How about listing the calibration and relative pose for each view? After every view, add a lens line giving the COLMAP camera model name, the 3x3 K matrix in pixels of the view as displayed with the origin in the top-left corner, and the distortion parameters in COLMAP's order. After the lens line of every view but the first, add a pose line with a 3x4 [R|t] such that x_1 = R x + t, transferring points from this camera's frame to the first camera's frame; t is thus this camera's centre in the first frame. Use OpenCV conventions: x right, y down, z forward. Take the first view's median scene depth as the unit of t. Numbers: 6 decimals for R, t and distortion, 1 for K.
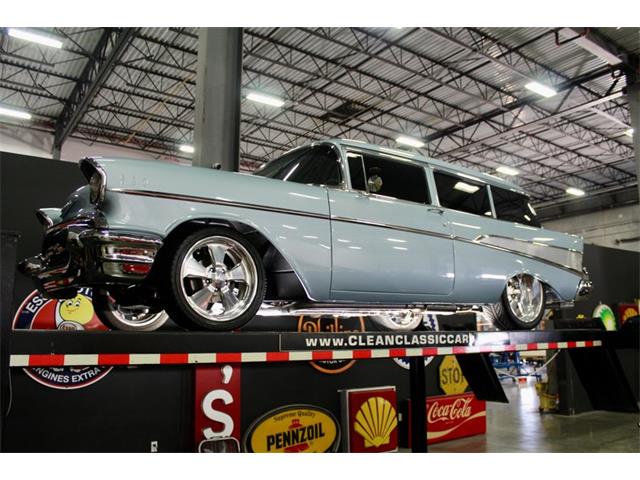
lens RADIAL K [[533.9, 0, 320.0], [0, 533.9, 240.0], [0, 0, 1]] dist [-0.168726, 0.158421]
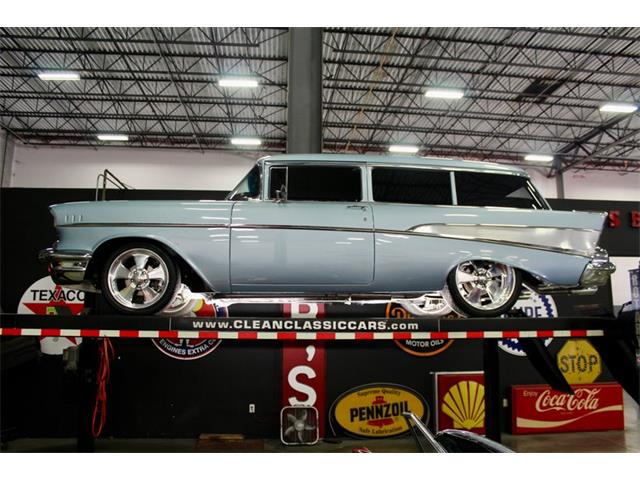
lens RADIAL K [[506.7, 0, 320.0], [0, 506.7, 240.0], [0, 0, 1]] dist [-0.146910, 0.109942]
pose [[0.874928, -0.066122, -0.479718, 0.407579], [0.076258, 0.997087, 0.001647, 0.002423], [0.478212, -0.038023, 0.877421, 0.031319]]
